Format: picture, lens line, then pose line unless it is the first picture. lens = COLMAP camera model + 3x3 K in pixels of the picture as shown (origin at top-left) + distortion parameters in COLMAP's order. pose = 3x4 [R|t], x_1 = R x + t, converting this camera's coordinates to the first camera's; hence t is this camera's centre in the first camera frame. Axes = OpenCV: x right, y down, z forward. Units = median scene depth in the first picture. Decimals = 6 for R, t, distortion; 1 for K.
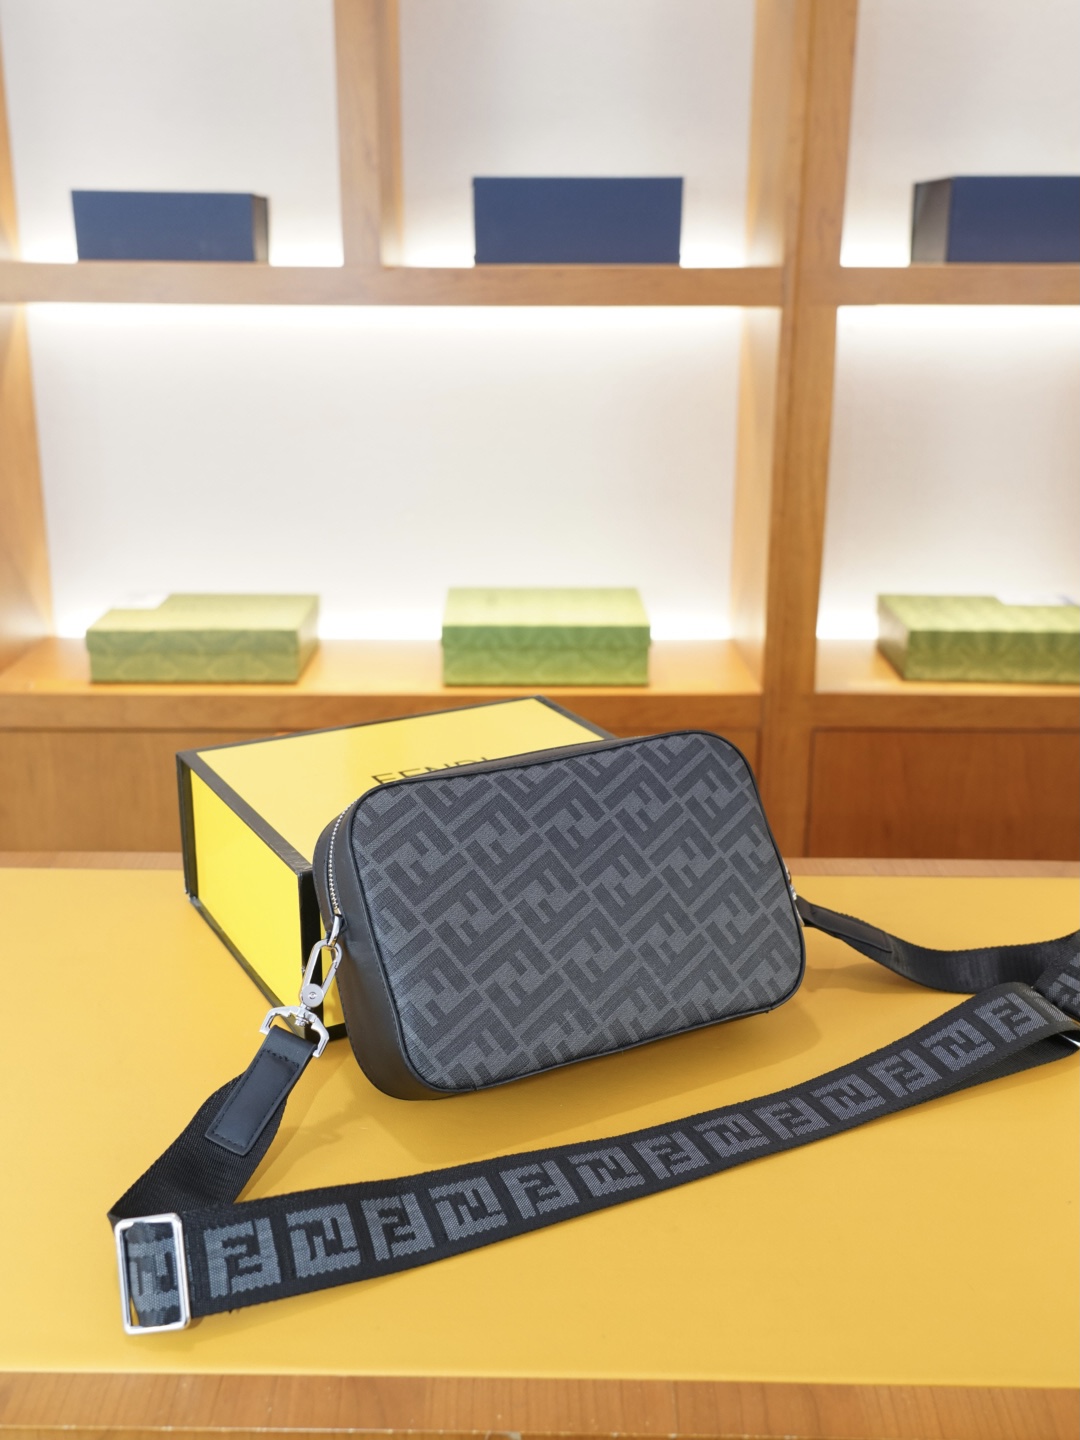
lens RADIAL K [[1512.9, 0, 513.0], [0, 1512.9, 718.4], [0, 0, 1]] dist [0.004807, 0.000000]
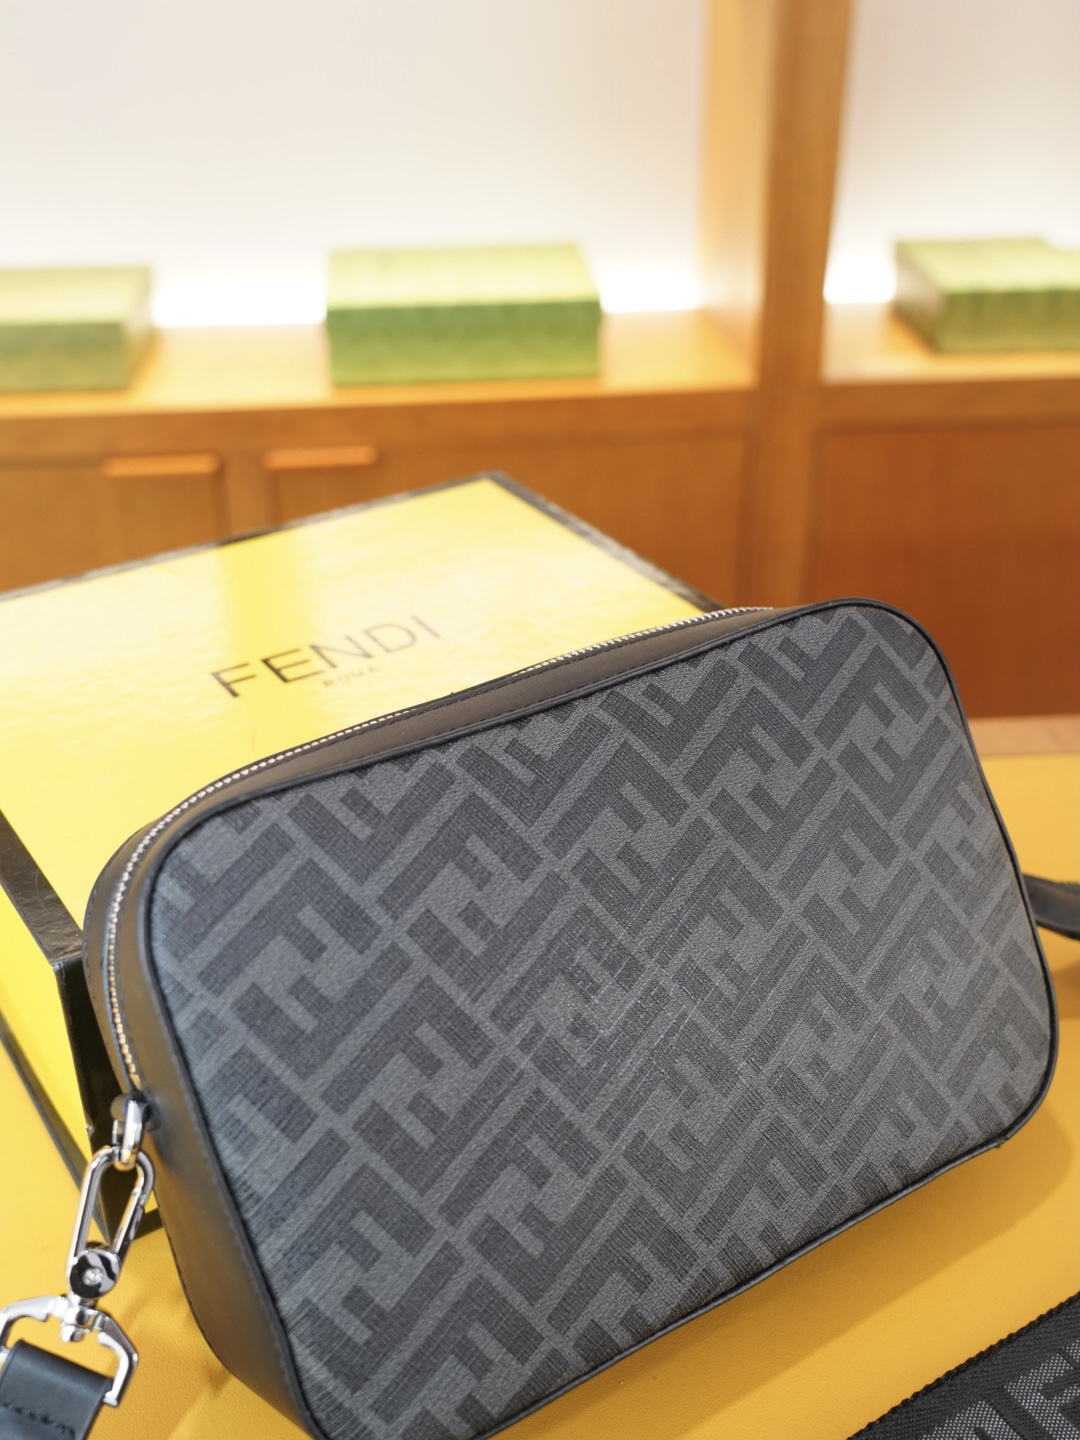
lens RADIAL K [[1587.3, 0, 534.8], [0, 1587.3, 733.2], [0, 0, 1]] dist [0.032948, 0.000000]
pose [[0.996185, -0.054171, 0.068417, -0.011878], [0.037586, 0.973900, 0.223843, -0.041413], [-0.078757, -0.220418, 0.972221, 0.284032]]
